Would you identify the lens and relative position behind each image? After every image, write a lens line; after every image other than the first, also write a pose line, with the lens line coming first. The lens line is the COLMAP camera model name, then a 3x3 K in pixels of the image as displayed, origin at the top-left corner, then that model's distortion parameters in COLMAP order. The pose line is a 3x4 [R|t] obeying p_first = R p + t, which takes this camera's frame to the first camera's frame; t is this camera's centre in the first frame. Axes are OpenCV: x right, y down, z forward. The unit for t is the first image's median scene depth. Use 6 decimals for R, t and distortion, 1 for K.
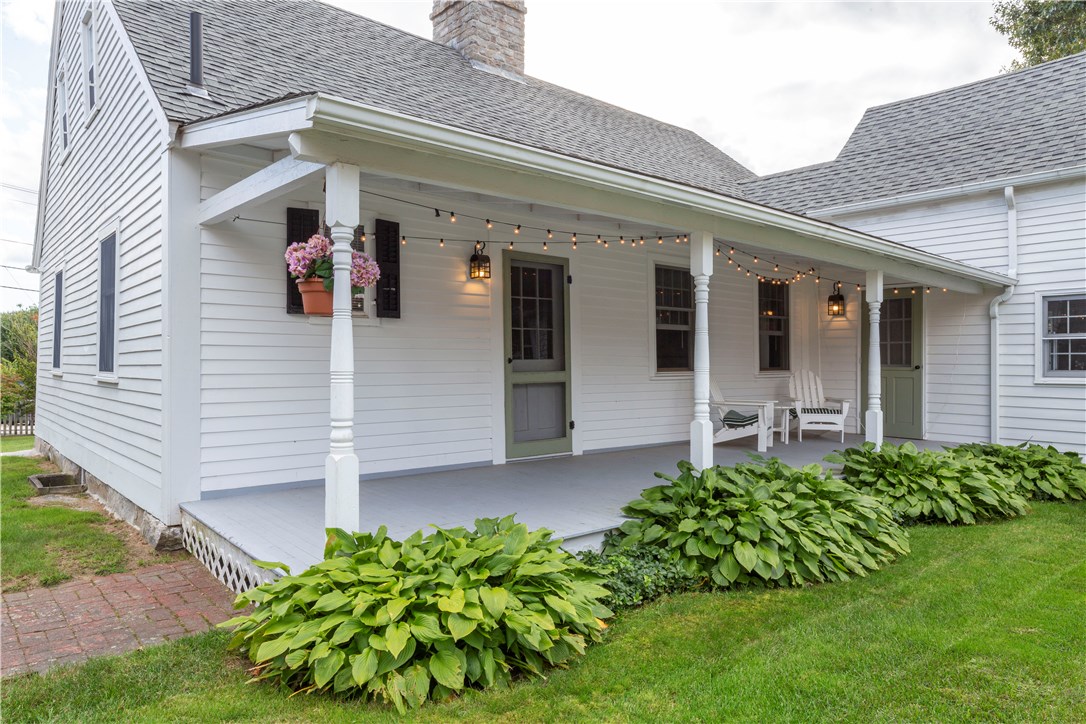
lens RADIAL K [[731.8, 0, 546.8], [0, 731.8, 364.6], [0, 0, 1]] dist [-0.005228, 0.000431]
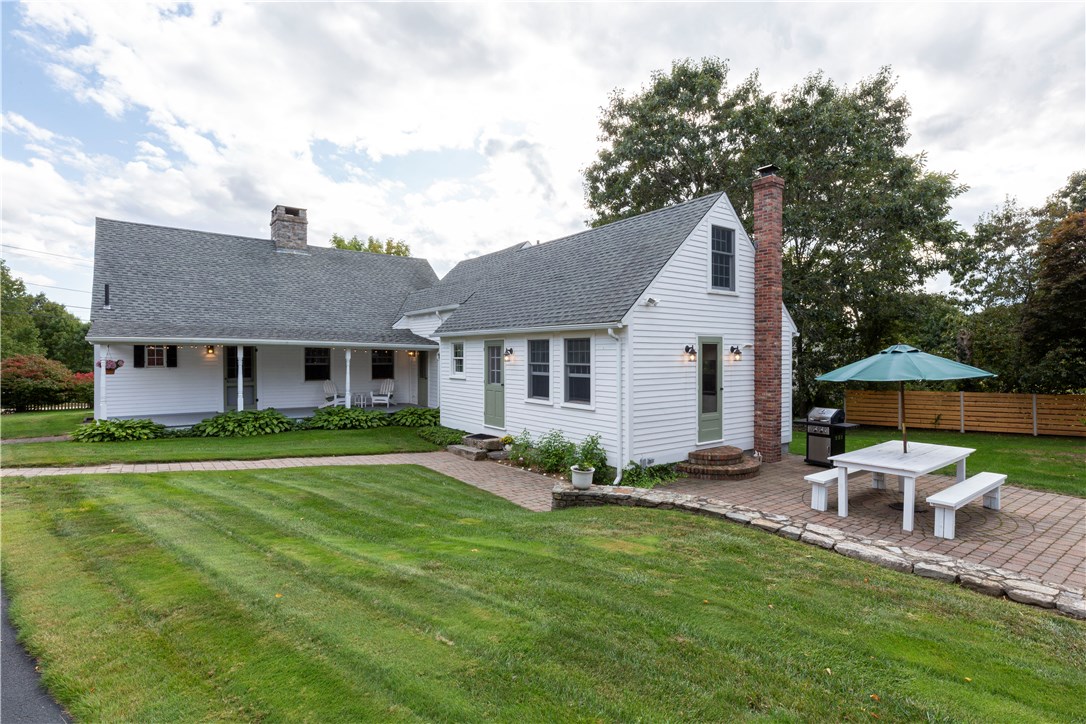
lens RADIAL K [[537.0, 0, 542.8], [0, 537.0, 361.3], [0, 0, 1]] dist [0.010834, -0.000115]
pose [[0.998650, -0.003438, -0.051838, 1.292283], [0.003746, 0.999976, 0.005848, -0.081184], [0.051817, -0.006034, 0.998638, -1.082880]]
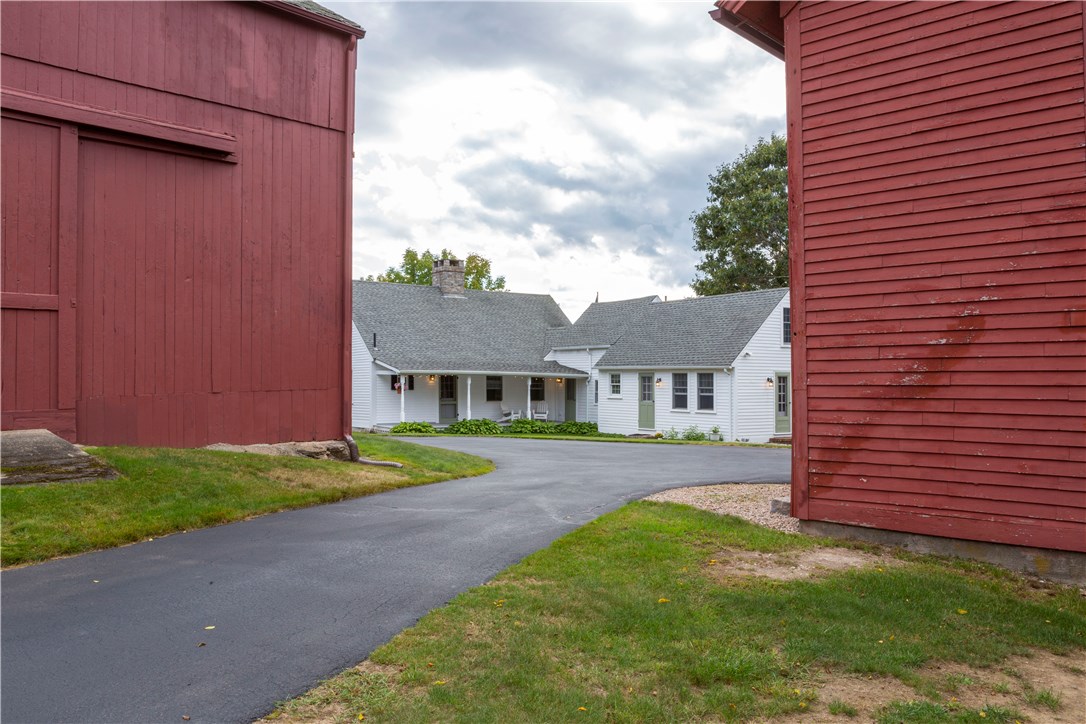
lens RADIAL K [[890.3, 0, 540.2], [0, 890.3, 360.5], [0, 0, 1]] dist [0.009239, 0.002436]
pose [[0.994159, -0.003428, -0.107875, 1.002026], [0.000255, 0.999567, -0.029415, -0.070231], [0.107929, 0.029216, 0.993729, -3.769330]]
